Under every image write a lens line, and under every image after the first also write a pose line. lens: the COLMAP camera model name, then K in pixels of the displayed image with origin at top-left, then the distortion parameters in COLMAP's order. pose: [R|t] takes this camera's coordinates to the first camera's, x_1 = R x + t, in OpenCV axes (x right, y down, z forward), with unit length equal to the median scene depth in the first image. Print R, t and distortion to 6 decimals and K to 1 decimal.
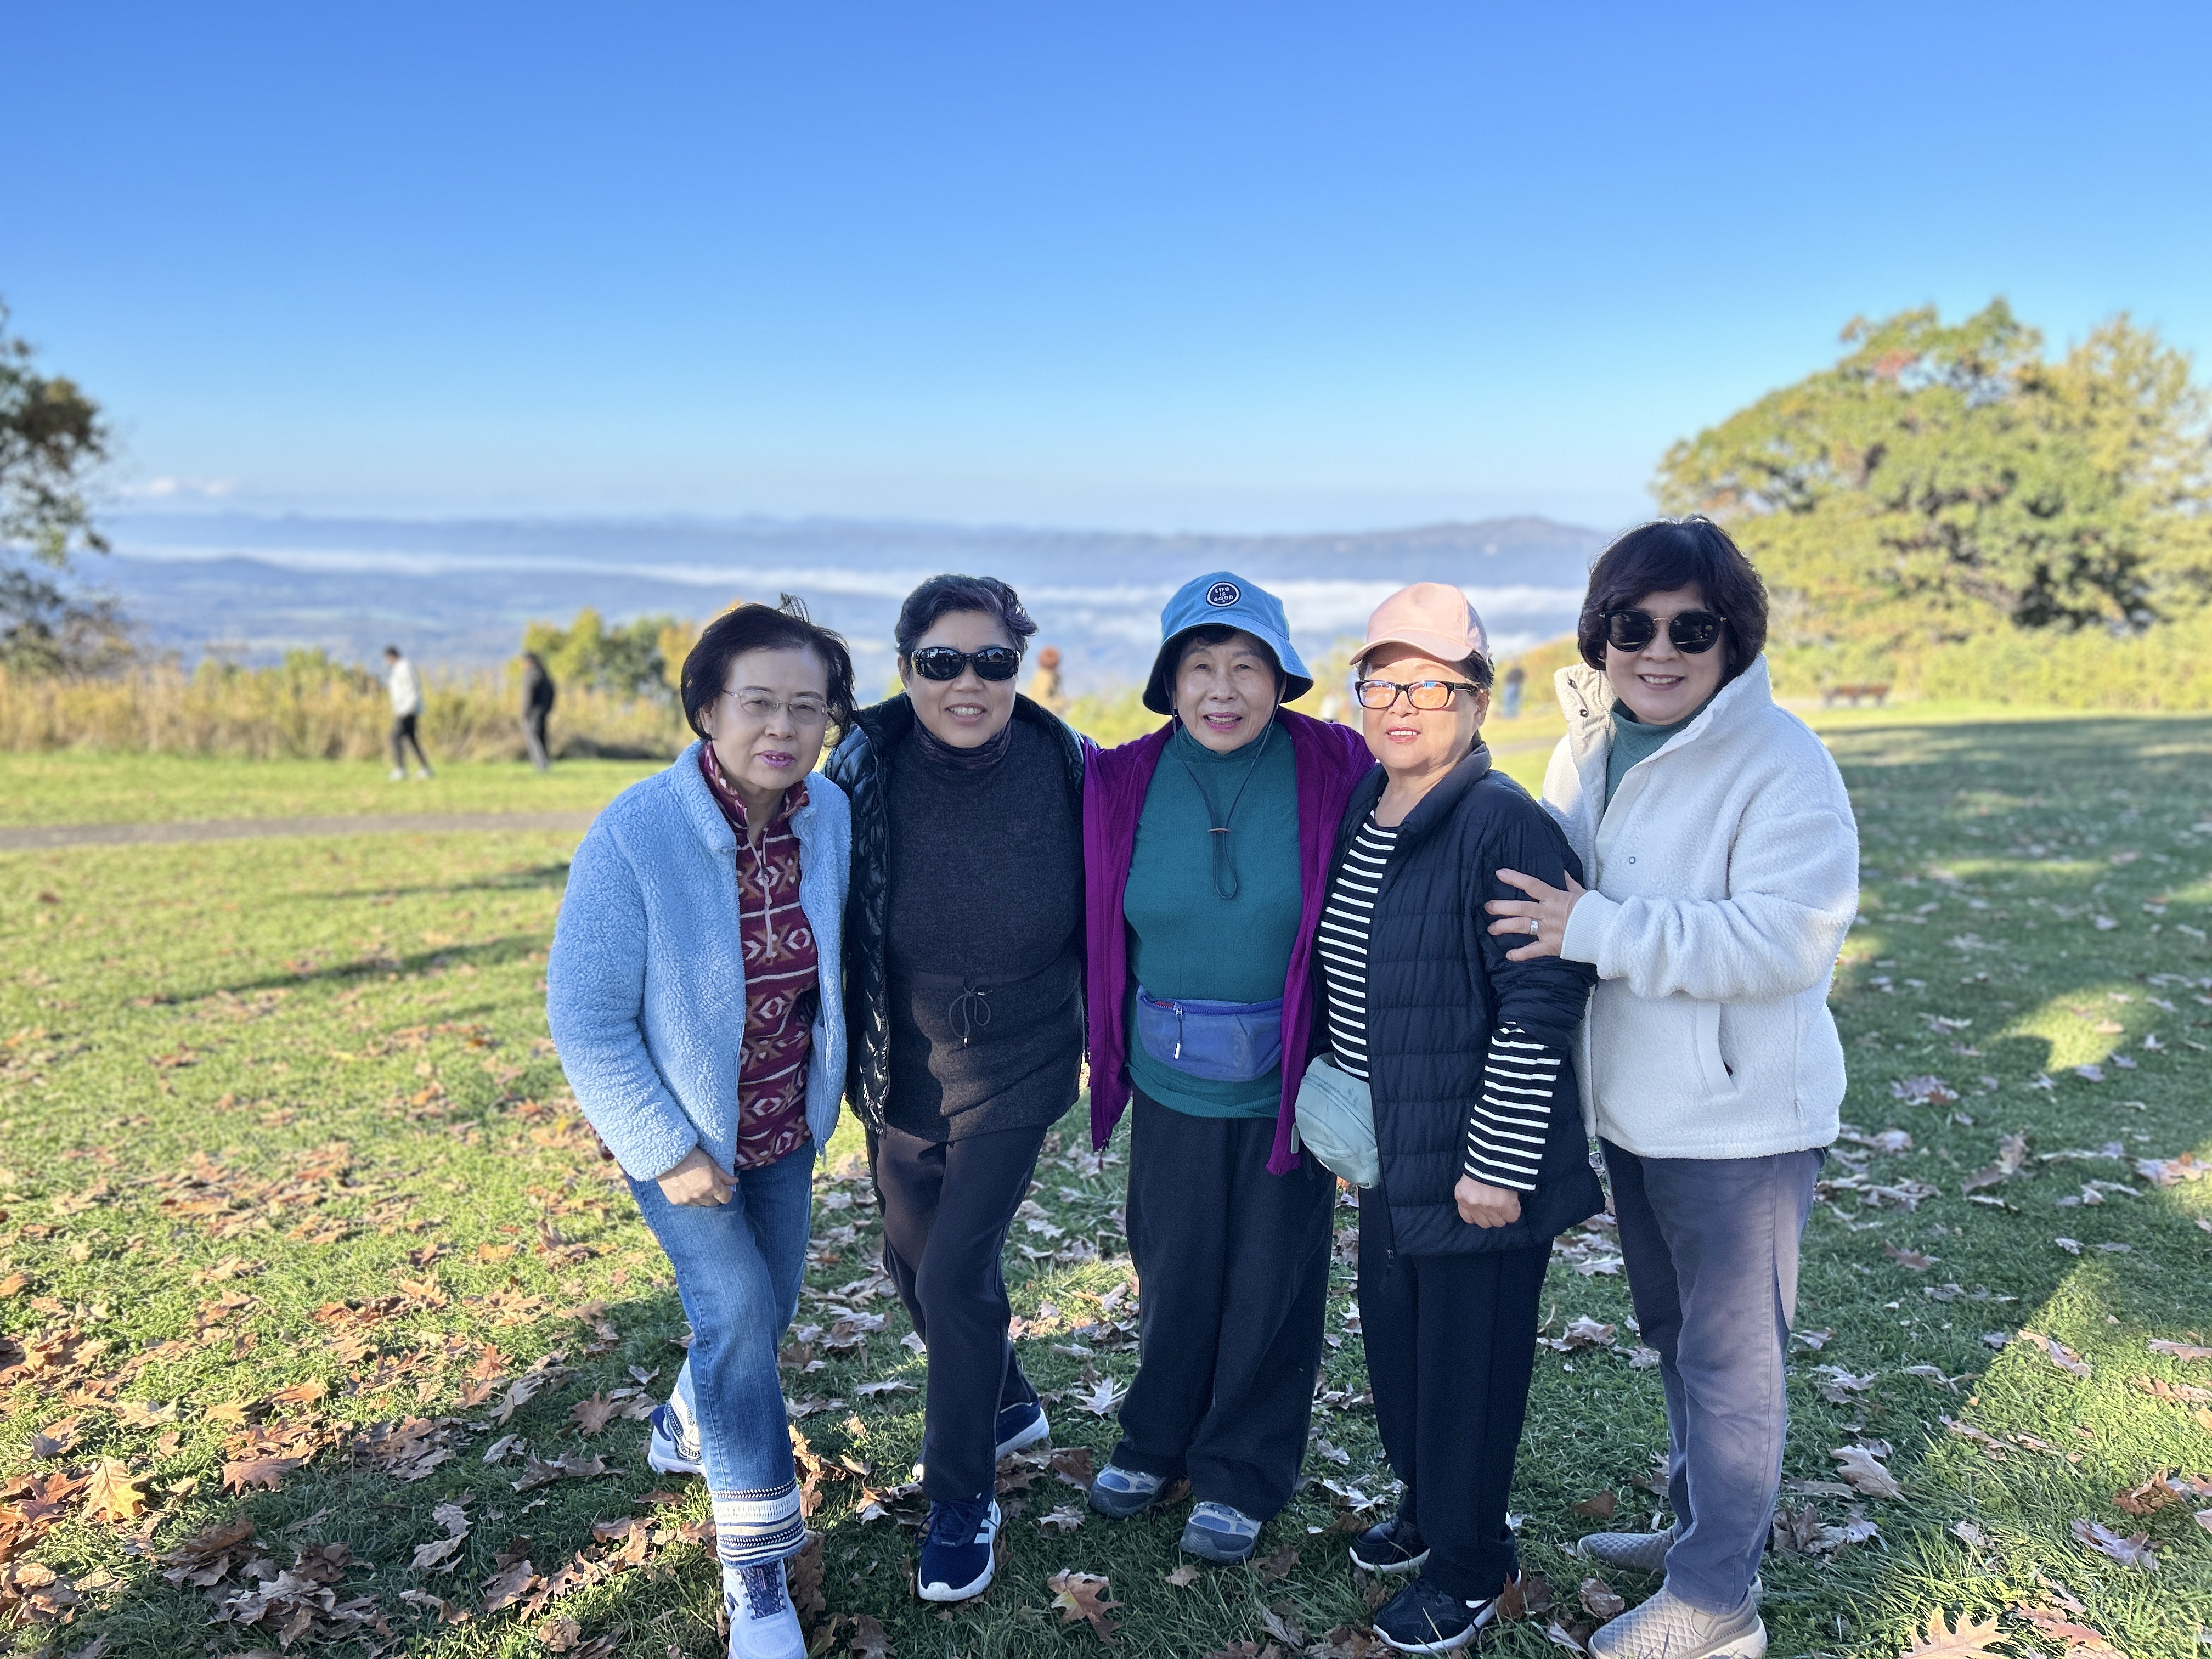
lens RADIAL K [[1682.5, 0, 1113.2], [0, 1682.5, 815.8], [0, 0, 1]] dist [0.051297, -0.049263]
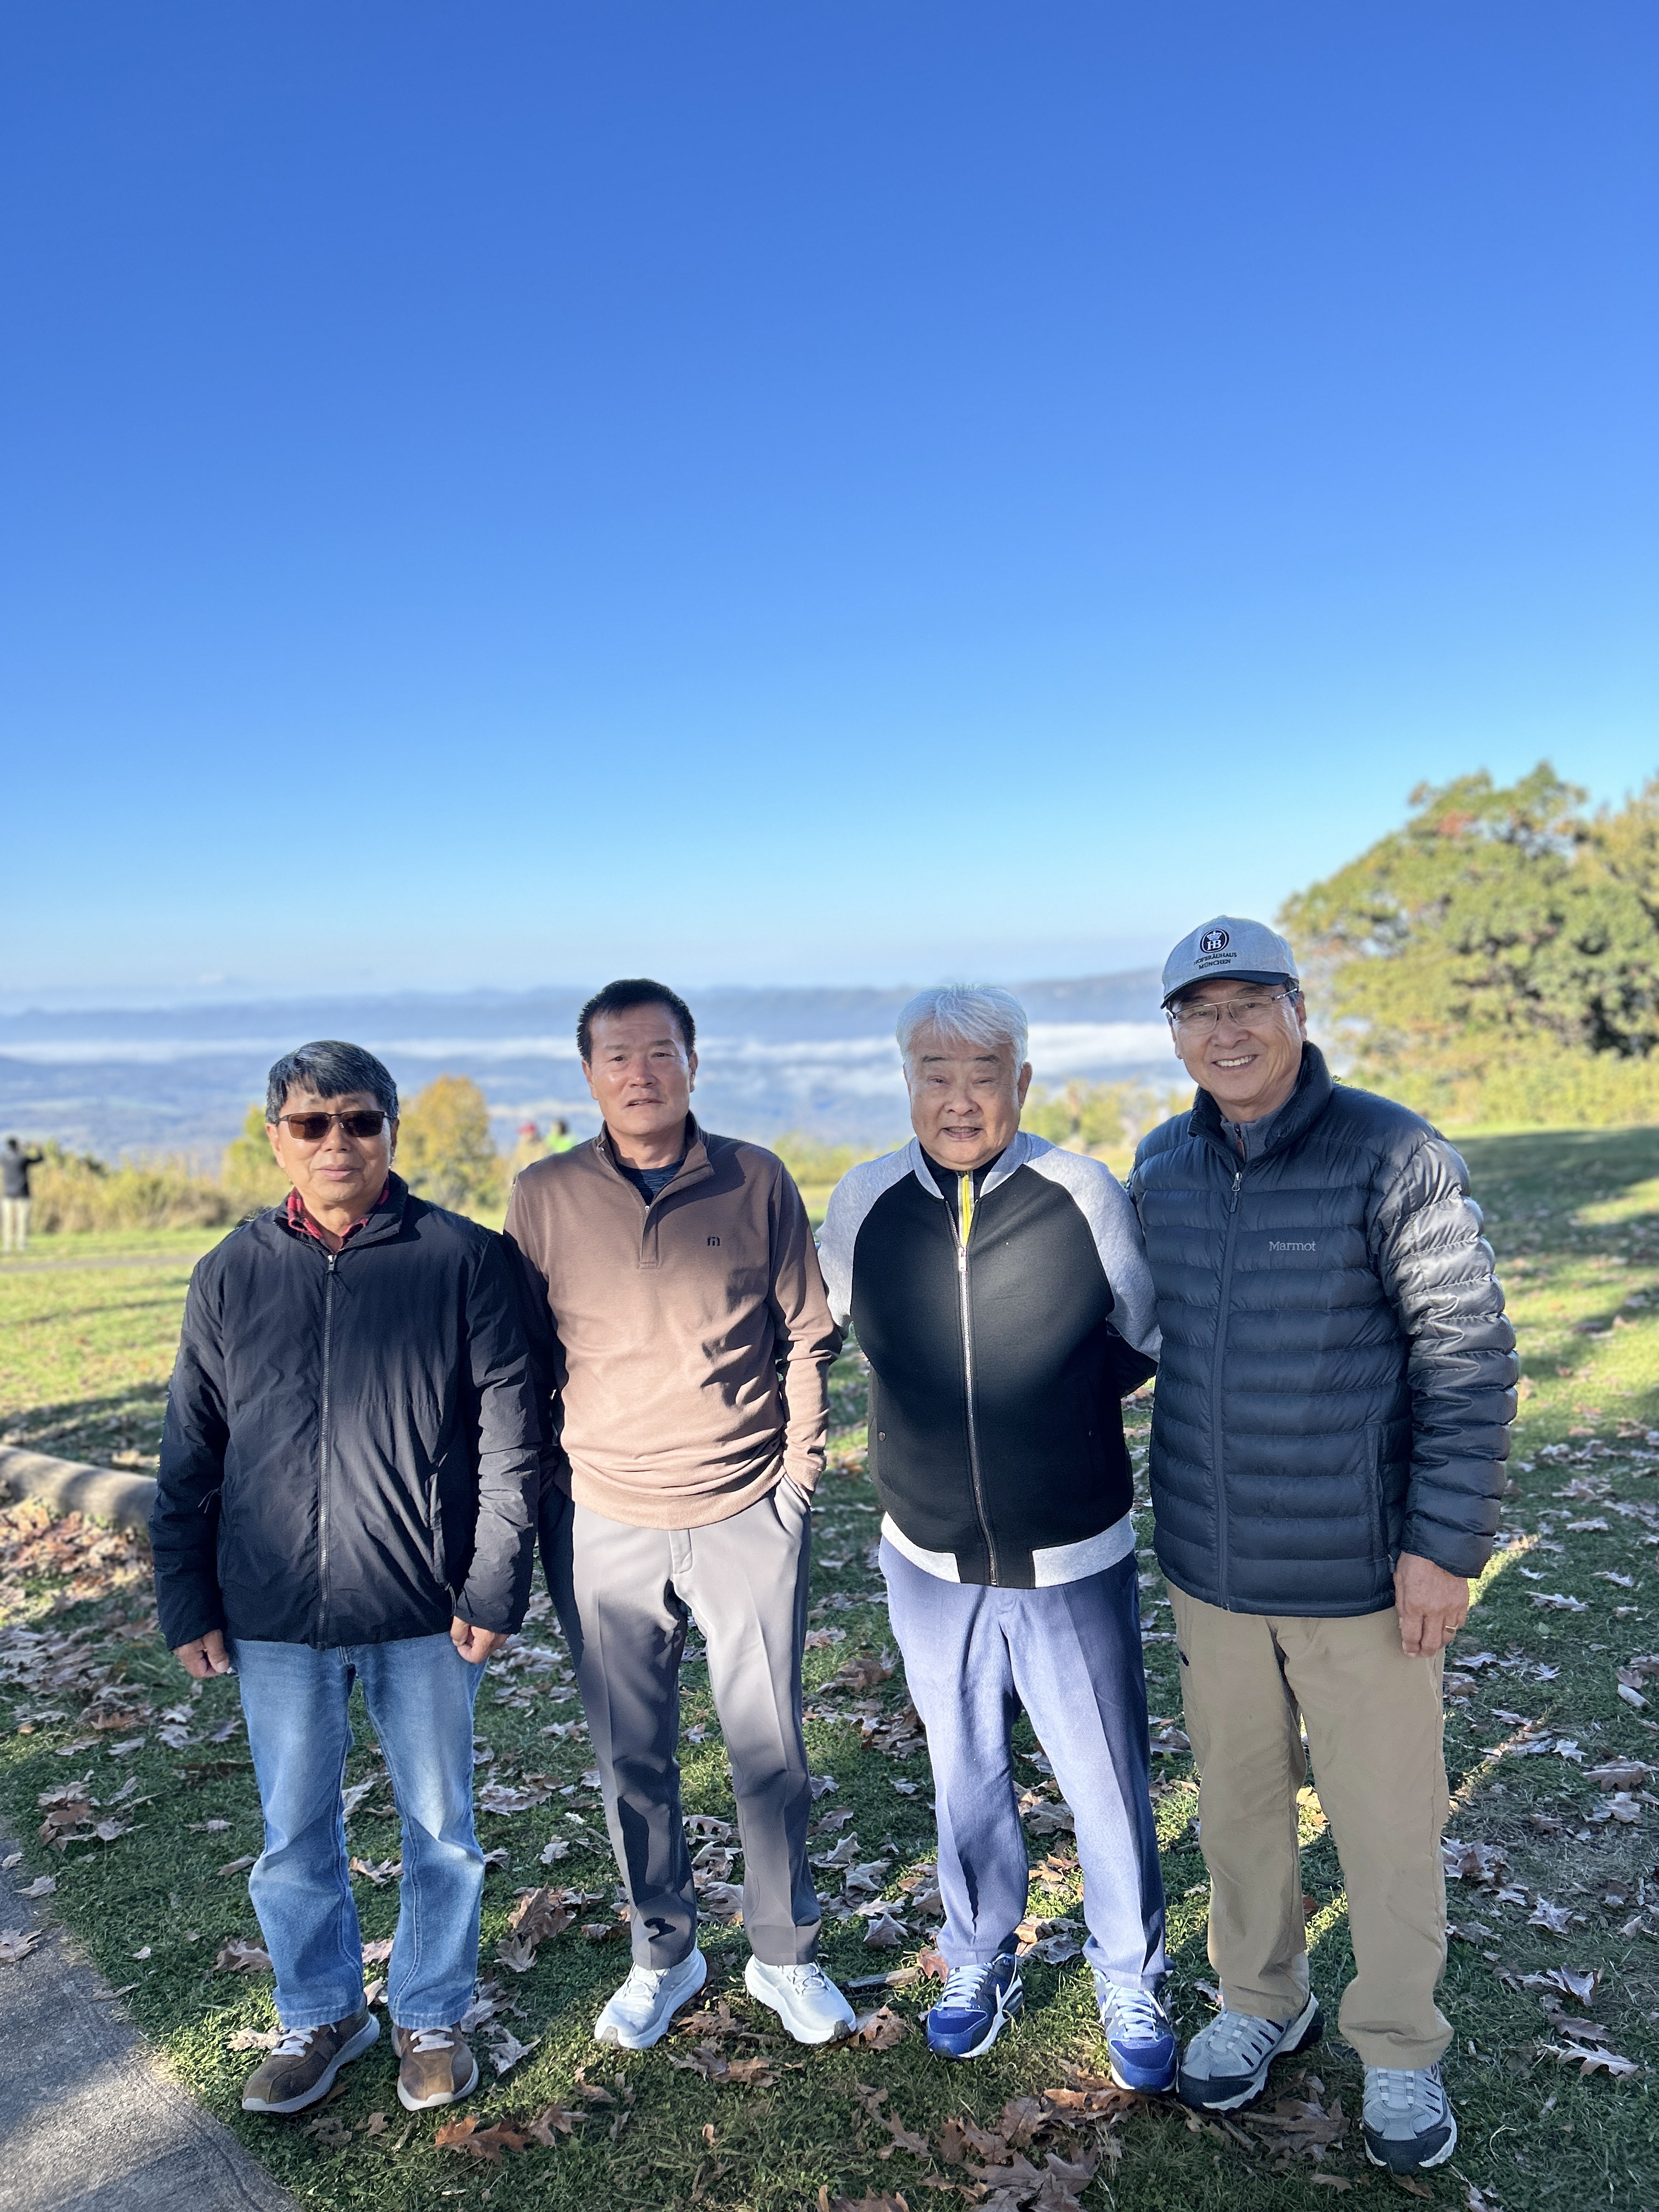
lens RADIAL K [[1682.5, 0, 838.4], [0, 1682.5, 1119.3], [0, 0, 1]] dist [0.051297, -0.049263]
pose [[0.998974, -0.044977, -0.005364, 0.114500], [0.044324, 0.995069, -0.088735, 0.018653], [0.009329, 0.088407, 0.996041, -0.214975]]
